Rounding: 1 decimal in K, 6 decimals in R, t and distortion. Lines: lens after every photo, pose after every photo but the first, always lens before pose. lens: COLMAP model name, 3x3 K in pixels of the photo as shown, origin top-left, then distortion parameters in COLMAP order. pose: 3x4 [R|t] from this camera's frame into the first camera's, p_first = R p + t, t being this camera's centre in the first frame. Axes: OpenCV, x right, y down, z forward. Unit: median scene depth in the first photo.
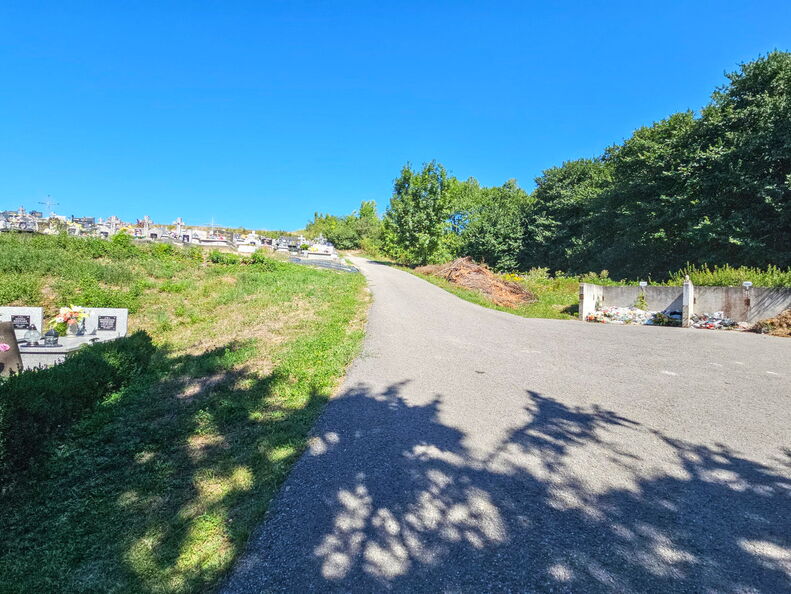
lens RADIAL K [[316.9, 0, 395.5], [0, 316.9, 297.0], [0, 0, 1]] dist [0.031431, -0.018227]
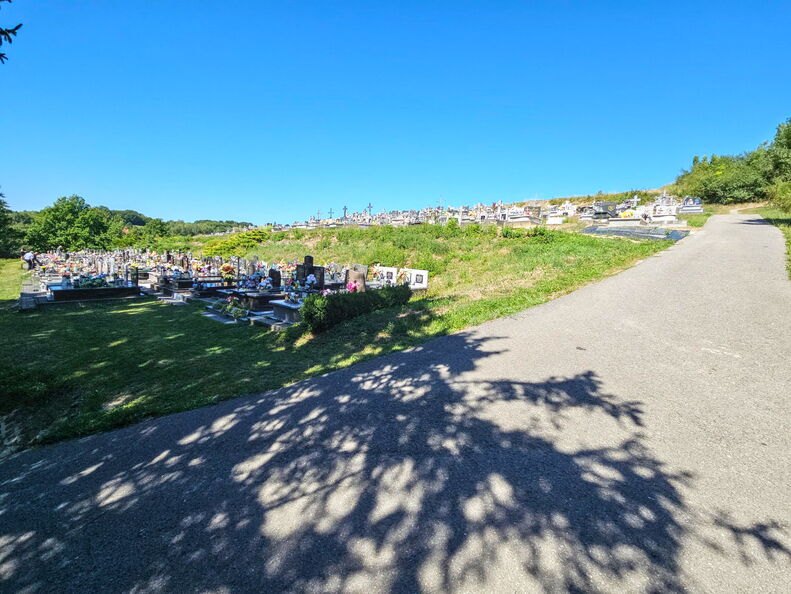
lens RADIAL K [[316.9, 0, 395.5], [0, 316.9, 297.0], [0, 0, 1]] dist [0.031431, -0.018227]
pose [[0.530560, 0.112732, -0.840118, 0.827947], [-0.034586, 0.993171, 0.111427, -0.008965], [0.846942, -0.030062, 0.530835, 0.016164]]
